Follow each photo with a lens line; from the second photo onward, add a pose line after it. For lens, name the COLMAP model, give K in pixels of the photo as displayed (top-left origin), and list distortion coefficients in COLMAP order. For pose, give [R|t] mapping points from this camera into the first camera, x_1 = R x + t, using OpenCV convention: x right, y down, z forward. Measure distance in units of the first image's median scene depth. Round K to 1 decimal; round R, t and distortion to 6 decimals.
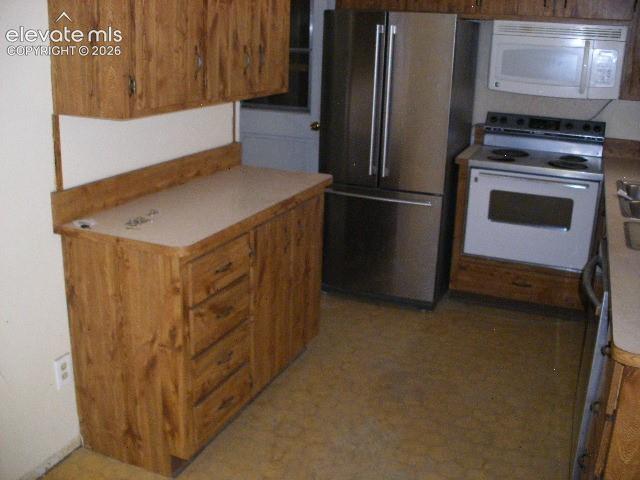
lens RADIAL K [[676.3, 0, 318.7], [0, 676.3, 220.1], [0, 0, 1]] dist [-0.213424, 0.225684]
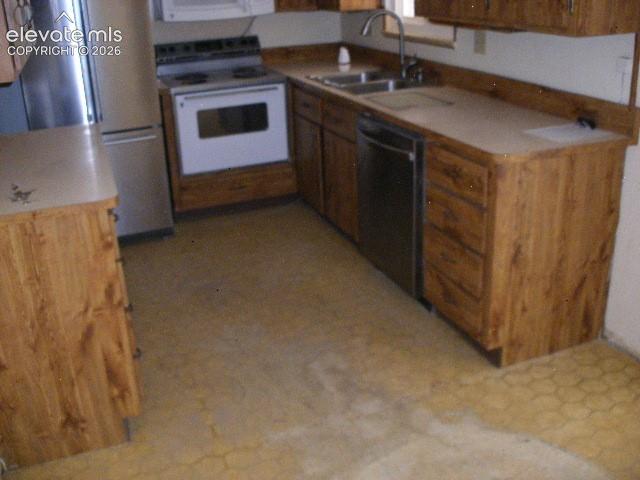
lens RADIAL K [[676.3, 0, 318.7], [0, 676.3, 220.1], [0, 0, 1]] dist [-0.213424, 0.225684]
pose [[0.725326, -0.300230, 0.619487, -0.399215], [0.251094, 0.953272, 0.168004, -0.010259], [-0.640979, 0.033691, 0.766819, 0.043157]]
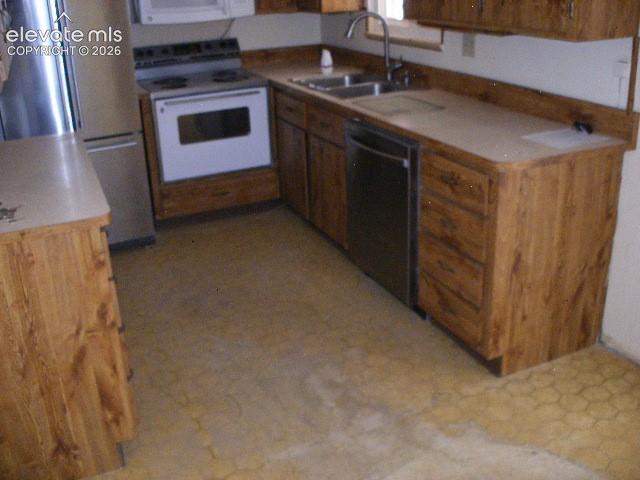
lens RADIAL K [[676.3, 0, 318.7], [0, 676.3, 220.1], [0, 0, 1]] dist [-0.213424, 0.225684]
pose [[0.690781, -0.313409, 0.651610, -0.402287], [0.258719, 0.948651, 0.182006, -0.028416], [-0.675193, 0.042857, 0.736395, 0.082583]]
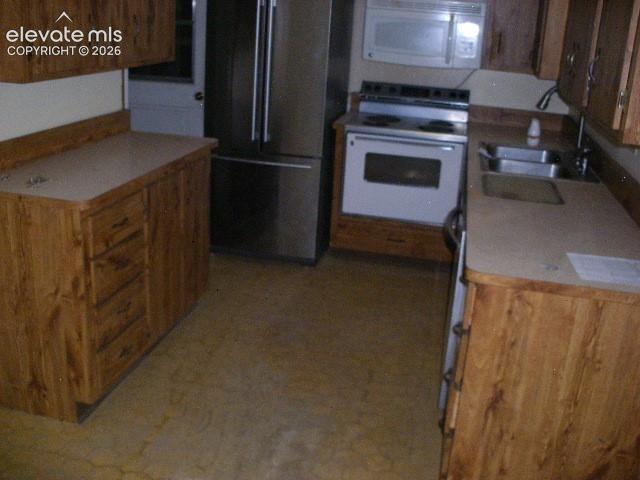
lens RADIAL K [[676.3, 0, 318.7], [0, 676.3, 220.1], [0, 0, 1]] dist [-0.213424, 0.225684]
pose [[0.984564, -0.028020, 0.172768, -0.009950], [0.022052, 0.999095, 0.036369, 0.026918], [-0.173631, -0.031997, 0.984291, -0.074128]]
